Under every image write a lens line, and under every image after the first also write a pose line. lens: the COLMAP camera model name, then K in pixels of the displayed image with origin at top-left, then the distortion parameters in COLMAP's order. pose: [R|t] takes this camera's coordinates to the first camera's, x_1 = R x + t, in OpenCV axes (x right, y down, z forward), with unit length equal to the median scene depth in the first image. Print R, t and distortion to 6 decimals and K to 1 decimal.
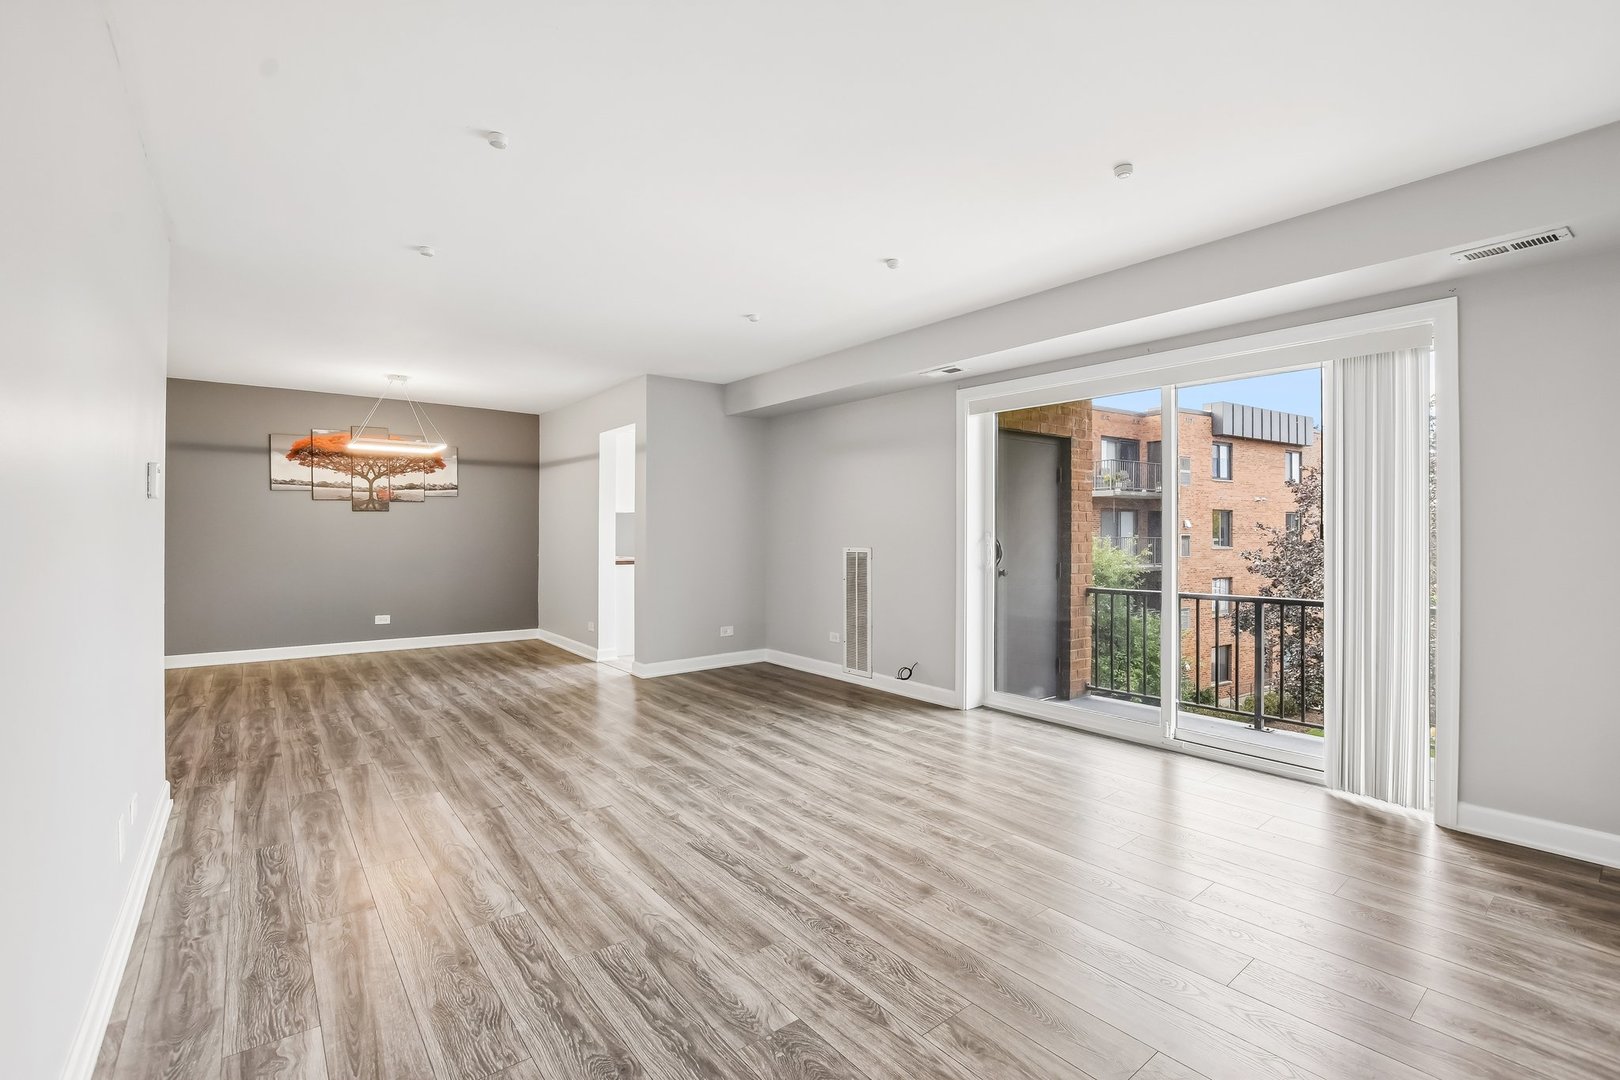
lens RADIAL K [[732.8, 0, 816.1], [0, 732.8, 538.2], [0, 0, 1]] dist [-0.035091, 0.004717]
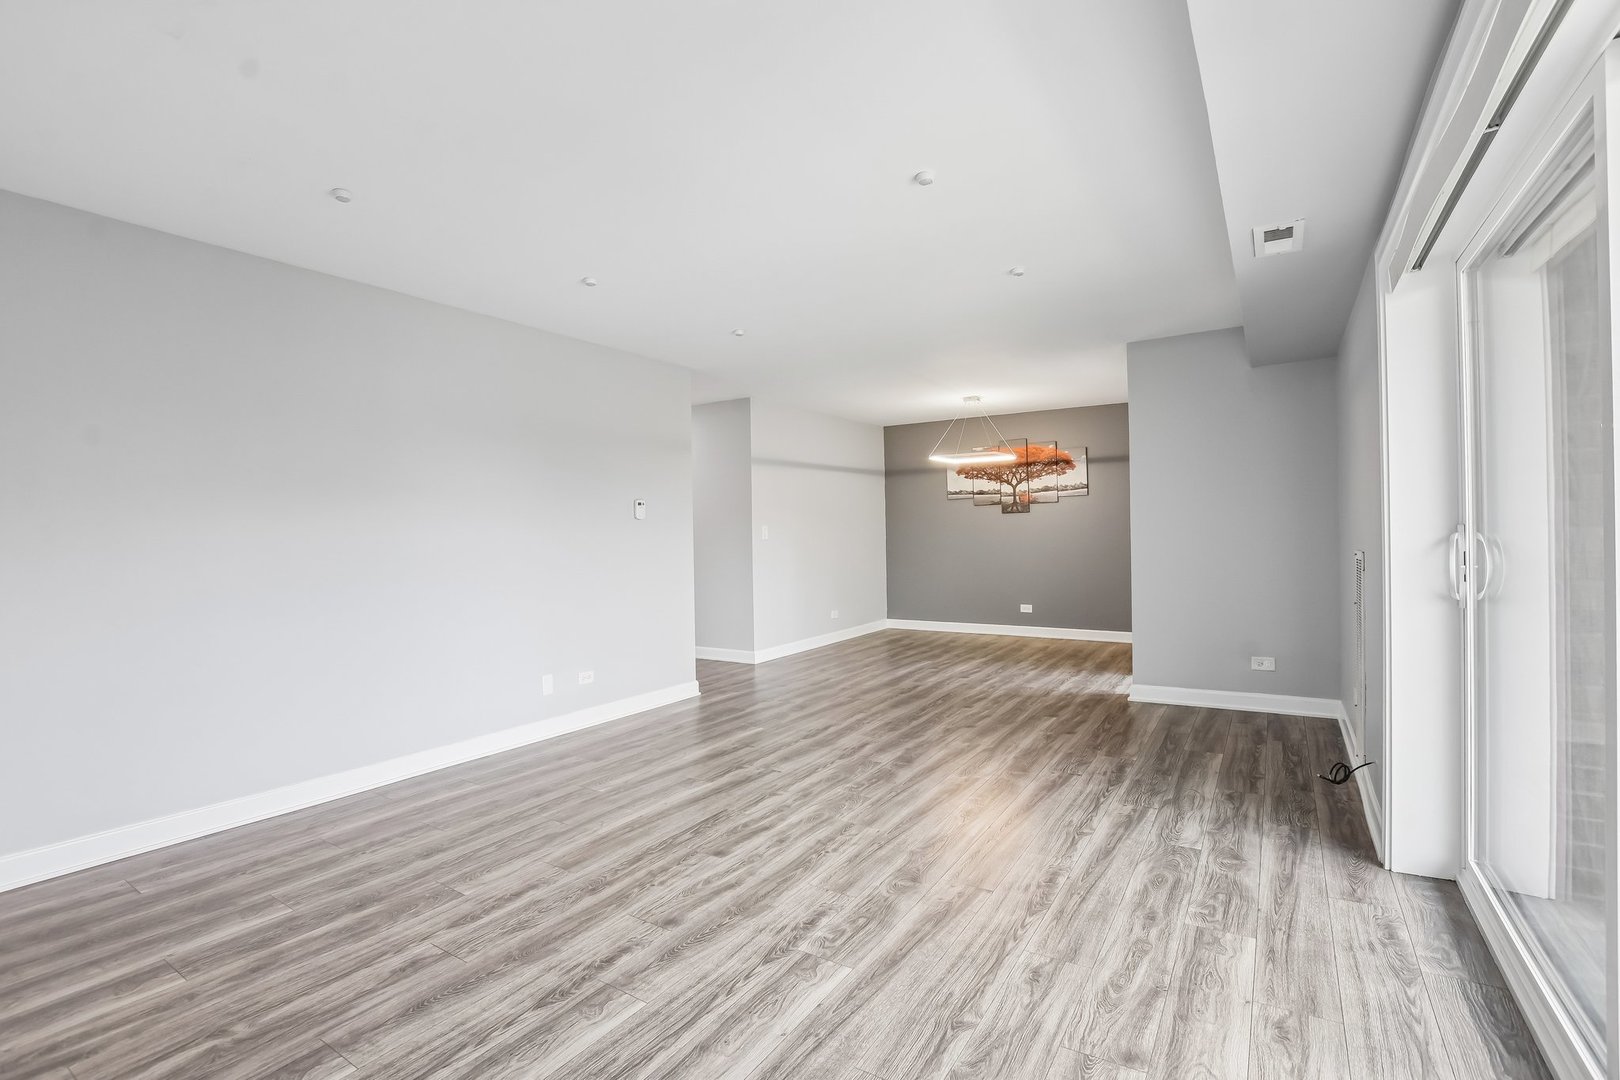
lens RADIAL K [[732.8, 0, 783.0], [0, 732.8, 541.3], [0, 0, 1]] dist [-0.035091, 0.004717]
pose [[0.293062, 0.001833, -0.956092, 0.730259], [0.009964, 0.999938, 0.004971, -0.003307], [0.956042, -0.010984, 0.293025, 0.590139]]
